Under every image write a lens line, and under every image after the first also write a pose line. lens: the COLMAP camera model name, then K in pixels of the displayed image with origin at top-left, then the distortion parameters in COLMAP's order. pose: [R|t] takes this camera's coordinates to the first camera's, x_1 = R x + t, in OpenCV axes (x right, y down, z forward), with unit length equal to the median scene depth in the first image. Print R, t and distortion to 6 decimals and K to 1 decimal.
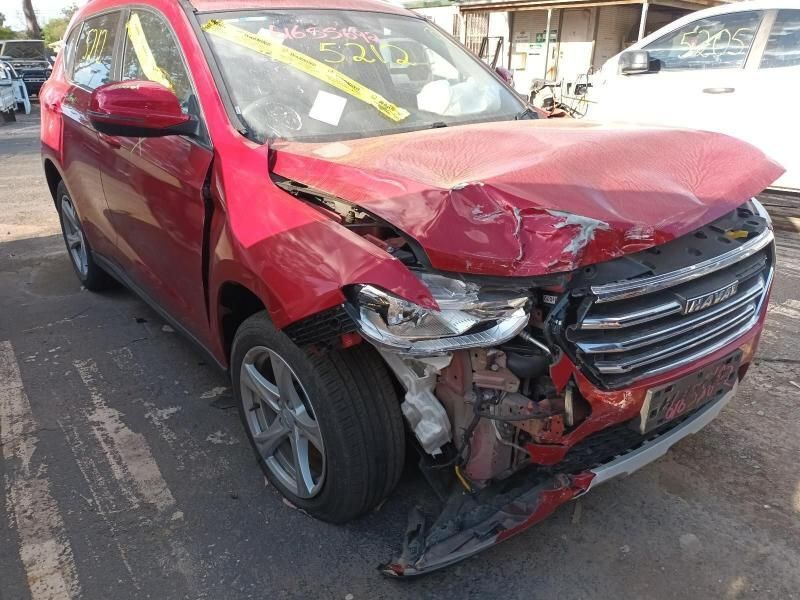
lens RADIAL K [[600.3, 0, 397.2], [0, 600.3, 302.2], [0, 0, 1]] dist [0.022341, -0.037033]
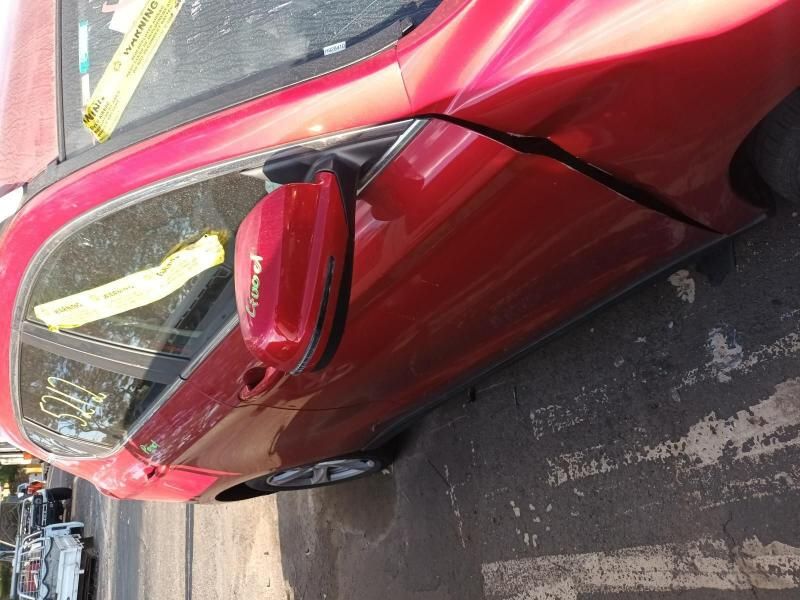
lens RADIAL K [[600.3, 0, 406.2], [0, 600.3, 303.9], [0, 0, 1]] dist [0.022341, -0.037033]
pose [[0.181499, -0.972317, -0.147165, -0.340535], [0.972548, 0.155314, 0.173288, -0.290366], [-0.145634, -0.174577, 0.973814, 0.492547]]
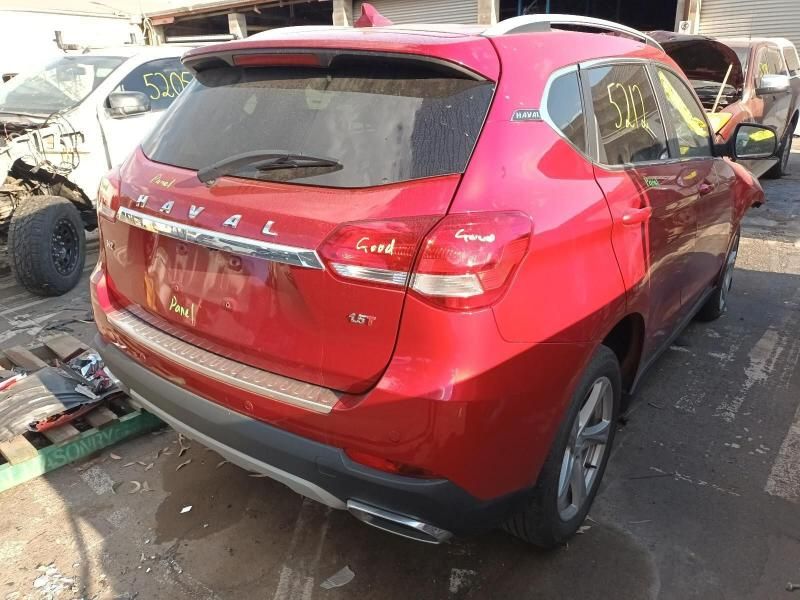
lens RADIAL K [[600.3, 0, 402.9], [0, 600.3, 306.9], [0, 0, 1]] dist [0.022341, -0.037033]
pose [[-0.247421, -0.344038, 0.905771, -1.613227], [0.367497, 0.831661, 0.416275, -0.865540], [-0.896509, 0.435863, -0.079337, 1.936938]]
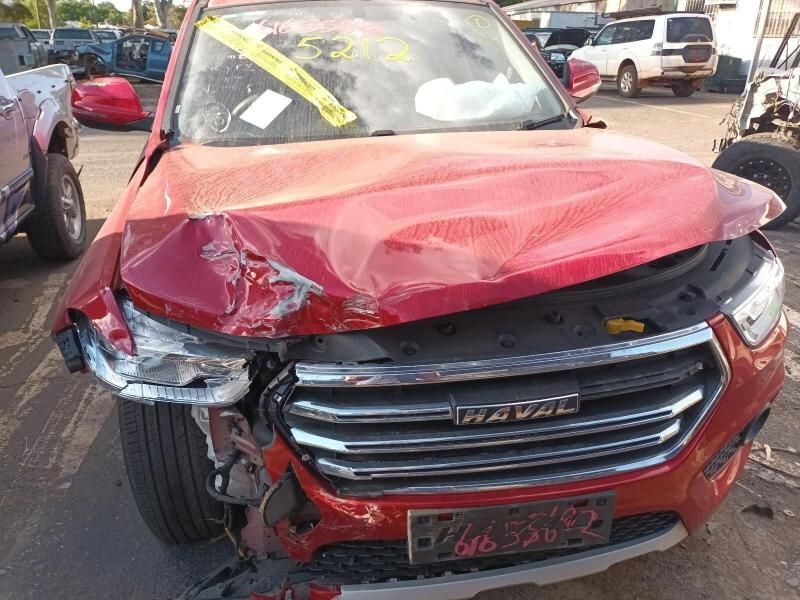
lens RADIAL K [[600.3, 0, 400.8], [0, 600.3, 302.1], [0, 0, 1]] dist [0.022341, -0.037033]
pose [[0.898591, 0.165848, -0.406237, 0.482838], [-0.154350, 0.986121, 0.061167, -0.111800], [0.410743, 0.007738, 0.911718, 0.224003]]
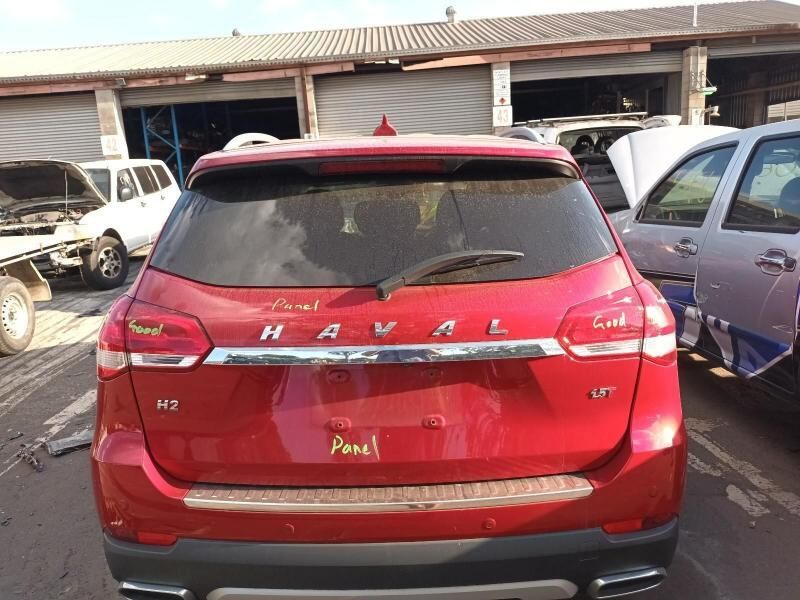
lens RADIAL K [[600.3, 0, 400.0], [0, 600.3, 305.6], [0, 0, 1]] dist [0.022341, -0.037033]
pose [[-0.772414, -0.106024, 0.626207, -1.262846], [0.273283, 0.834543, 0.478388, -1.080455], [-0.573317, 0.540645, -0.615638, 2.438698]]
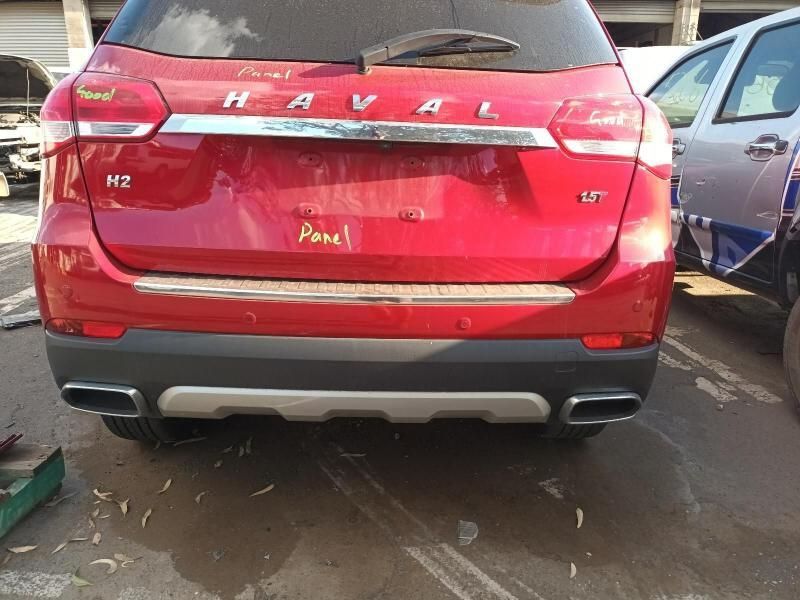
lens RADIAL K [[600.3, 0, 399.8], [0, 600.3, 304.9], [0, 0, 1]] dist [0.022341, -0.037033]
pose [[-0.791476, -0.190143, 0.580871, -1.253618], [0.207578, 0.810265, 0.548072, -0.905014], [-0.574871, 0.554362, -0.601836, 2.506877]]
